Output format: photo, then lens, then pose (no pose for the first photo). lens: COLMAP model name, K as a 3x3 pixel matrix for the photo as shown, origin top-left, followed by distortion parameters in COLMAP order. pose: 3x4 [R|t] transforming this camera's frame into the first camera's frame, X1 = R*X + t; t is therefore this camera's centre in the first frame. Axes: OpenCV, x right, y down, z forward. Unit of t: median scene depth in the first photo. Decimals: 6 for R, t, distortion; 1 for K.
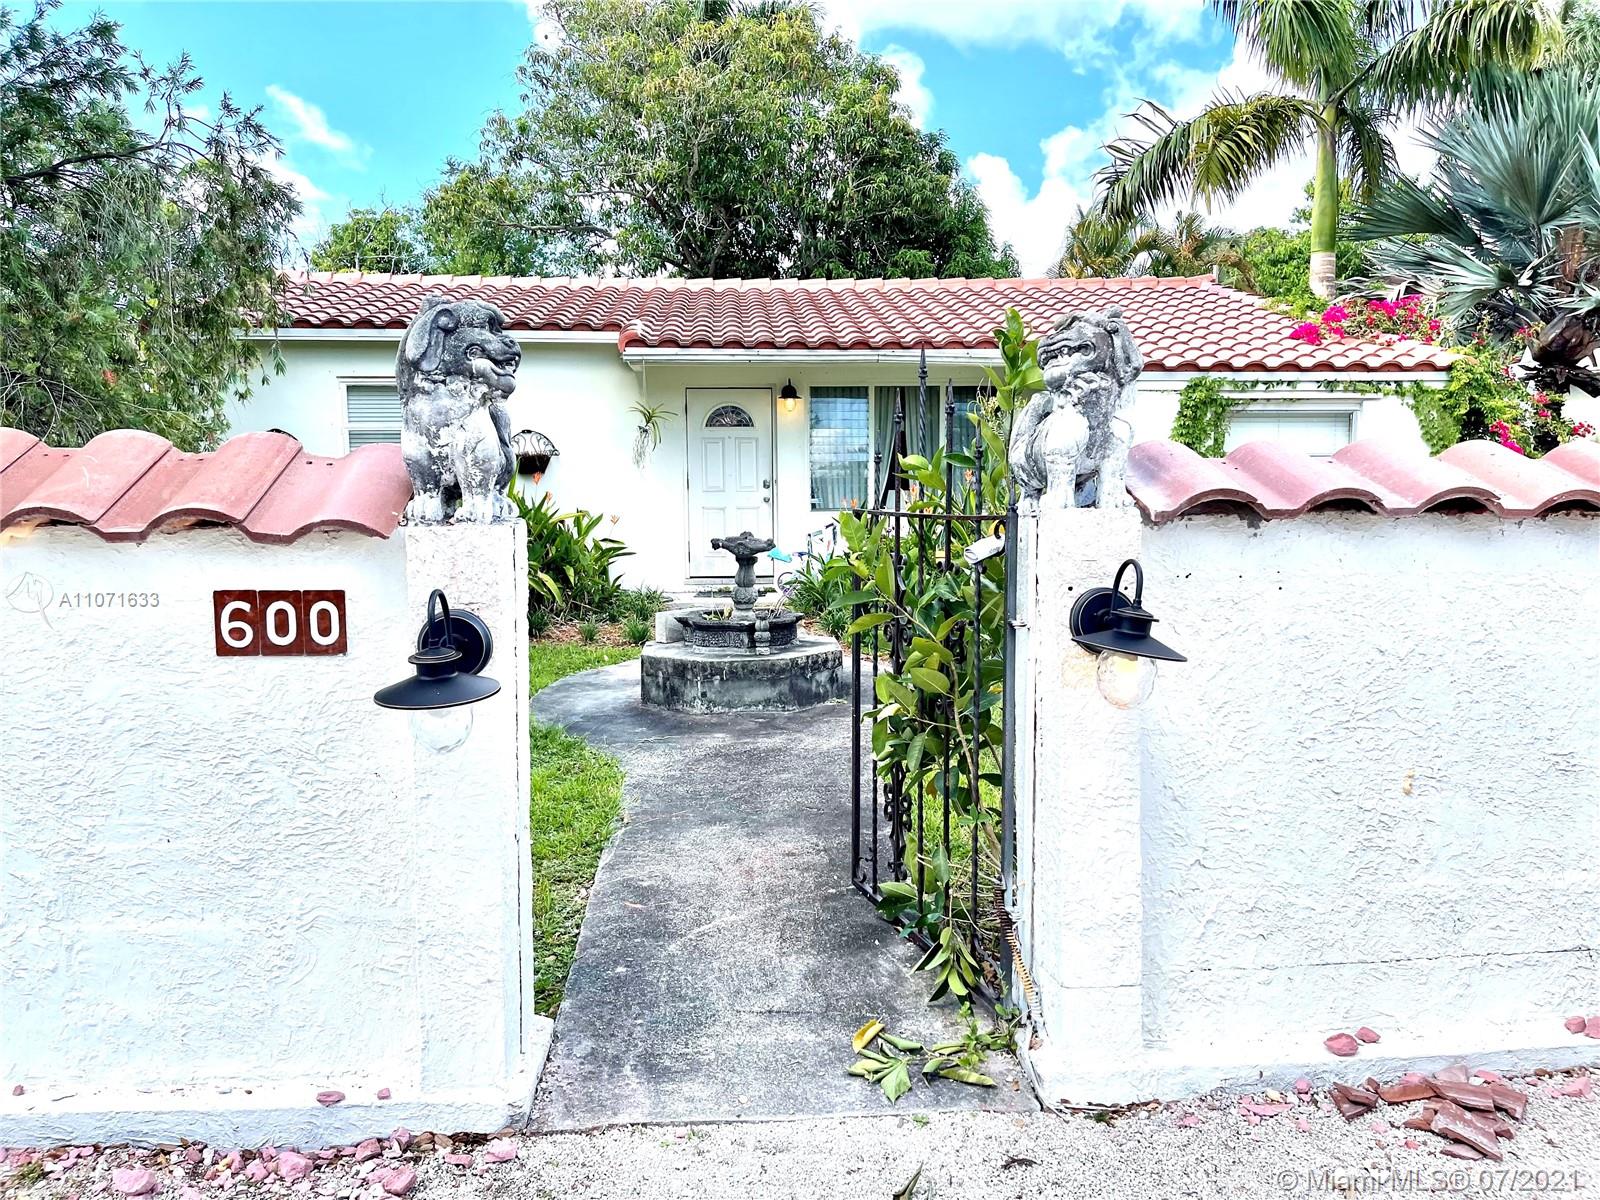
lens RADIAL K [[1201.5, 0, 804.8], [0, 1201.5, 598.8], [0, 0, 1]] dist [0.038495, -0.011591]
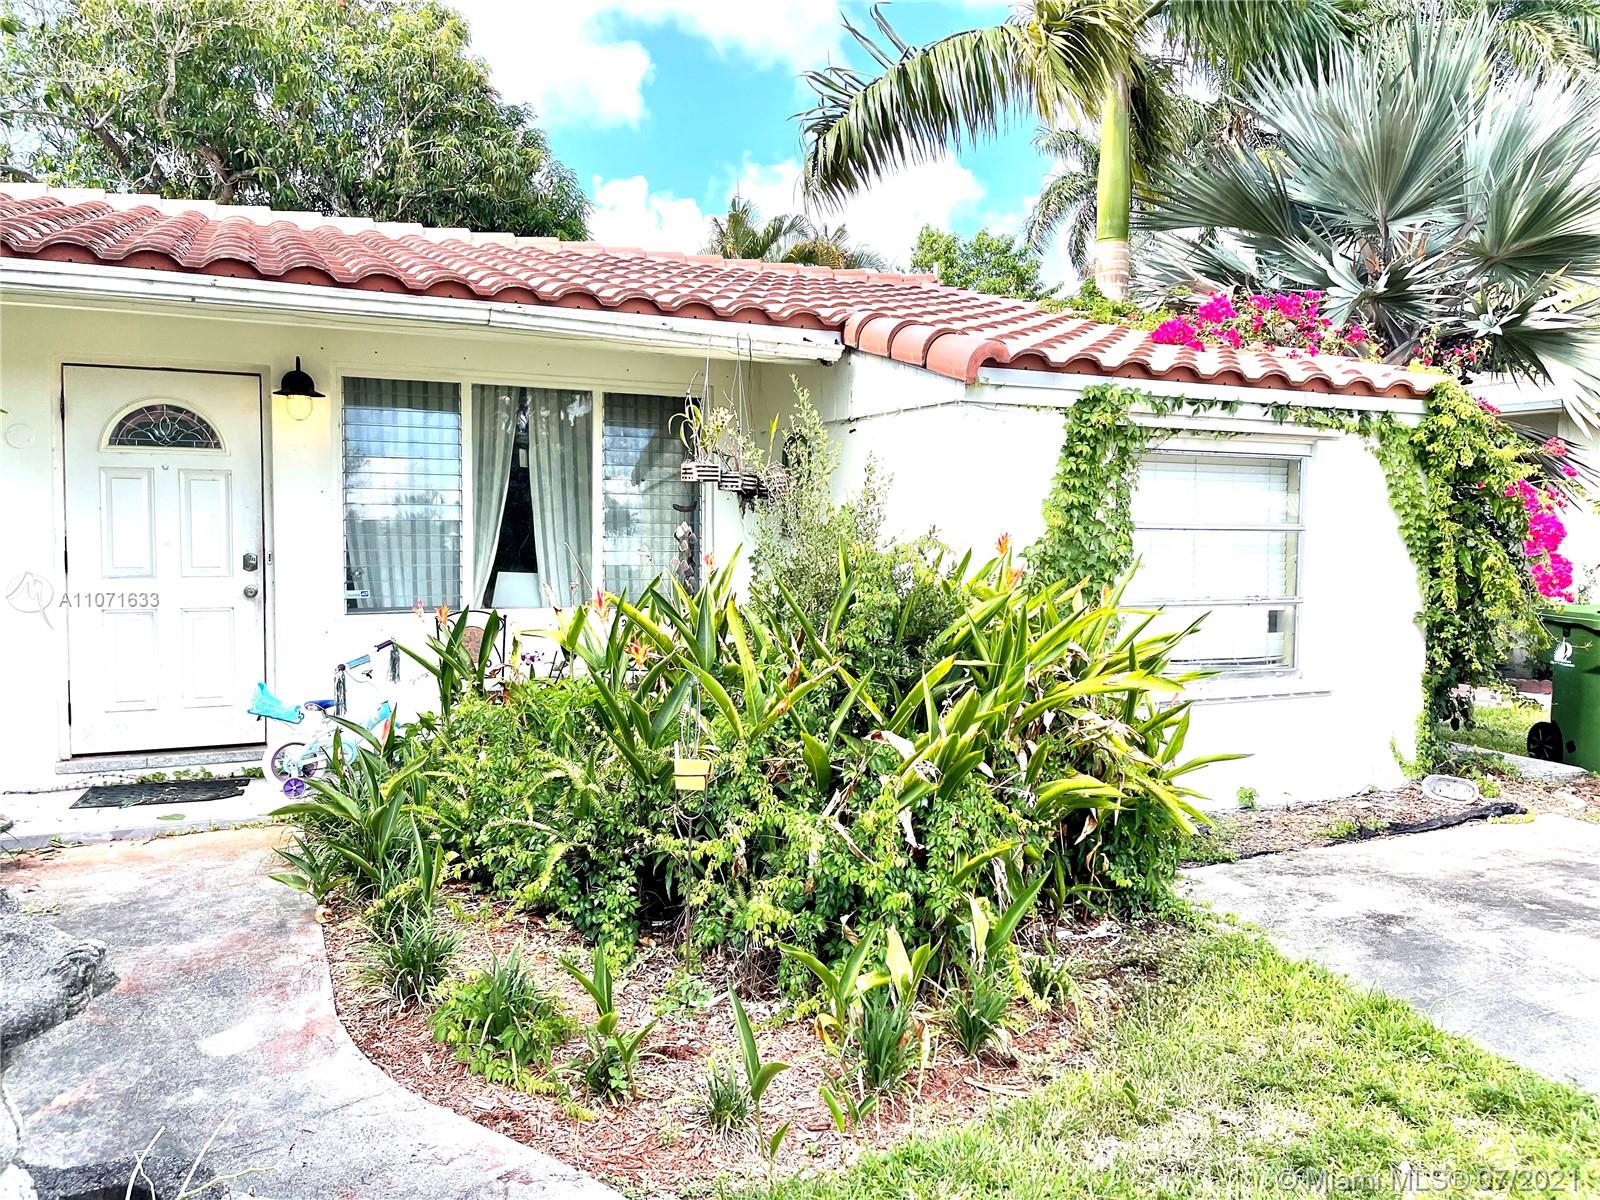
lens RADIAL K [[1201.5, 0, 815.3], [0, 1201.5, 583.8], [0, 0, 1]] dist [0.038495, -0.011591]
pose [[0.933519, -0.002932, 0.358515, 0.008836], [0.021925, 0.998562, -0.048922, -0.067518], [-0.357856, 0.053530, 0.932241, 0.527009]]
